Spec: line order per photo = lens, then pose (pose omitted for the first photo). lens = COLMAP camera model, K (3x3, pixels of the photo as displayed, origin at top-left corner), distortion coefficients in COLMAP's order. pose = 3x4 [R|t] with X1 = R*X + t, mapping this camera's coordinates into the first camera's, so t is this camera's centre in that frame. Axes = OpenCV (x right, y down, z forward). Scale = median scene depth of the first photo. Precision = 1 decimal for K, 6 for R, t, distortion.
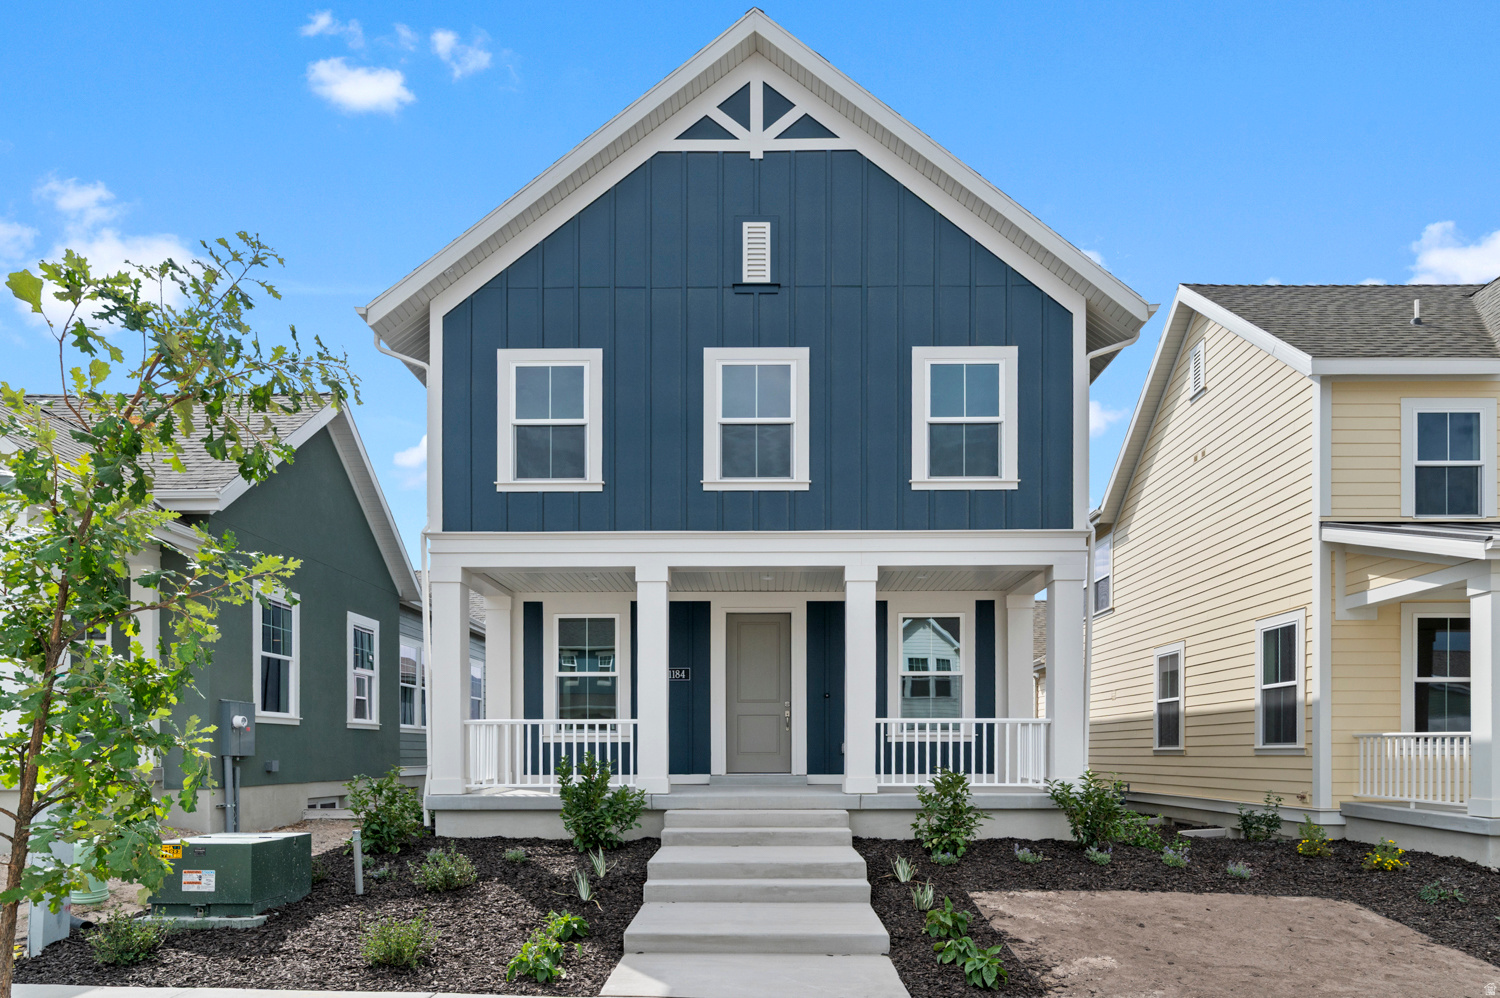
lens RADIAL K [[805.1, 0, 750.2], [0, 805.1, 605.7], [0, 0, 1]] dist [0.003816, 0.000493]
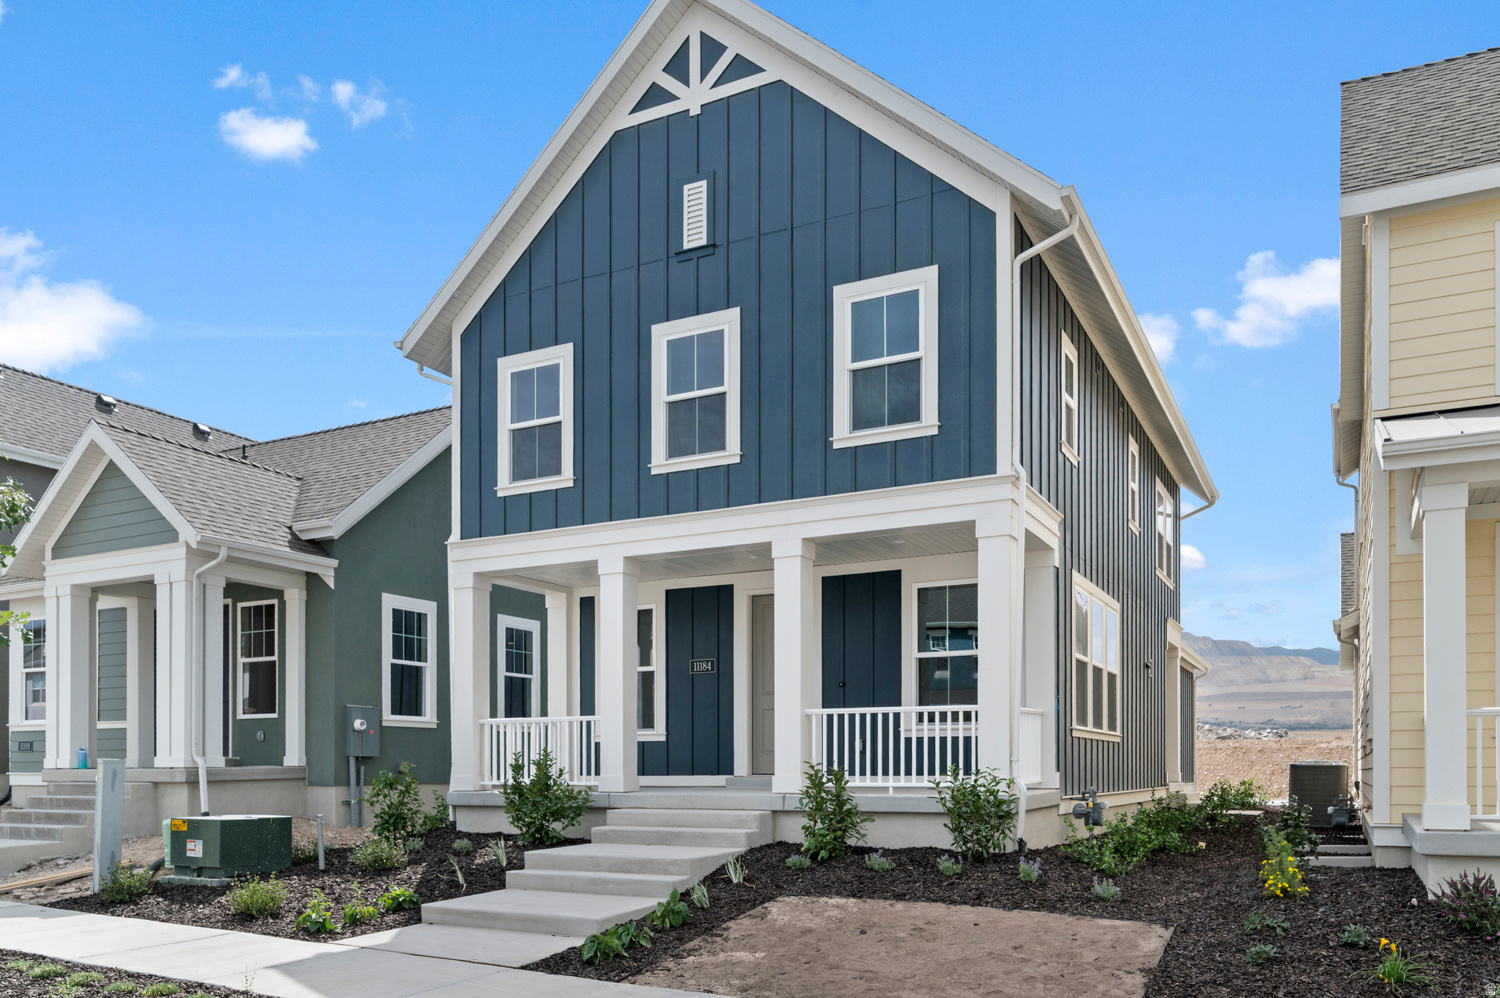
lens RADIAL K [[1077.5, 0, 761.2], [0, 1077.5, 527.1], [0, 0, 1]] dist [0.004127, -0.000162]
pose [[0.891811, -0.096138, -0.442076, 0.601339], [0.078852, 0.995235, -0.057362, 0.003134], [0.445484, 0.016297, 0.895141, -0.087476]]
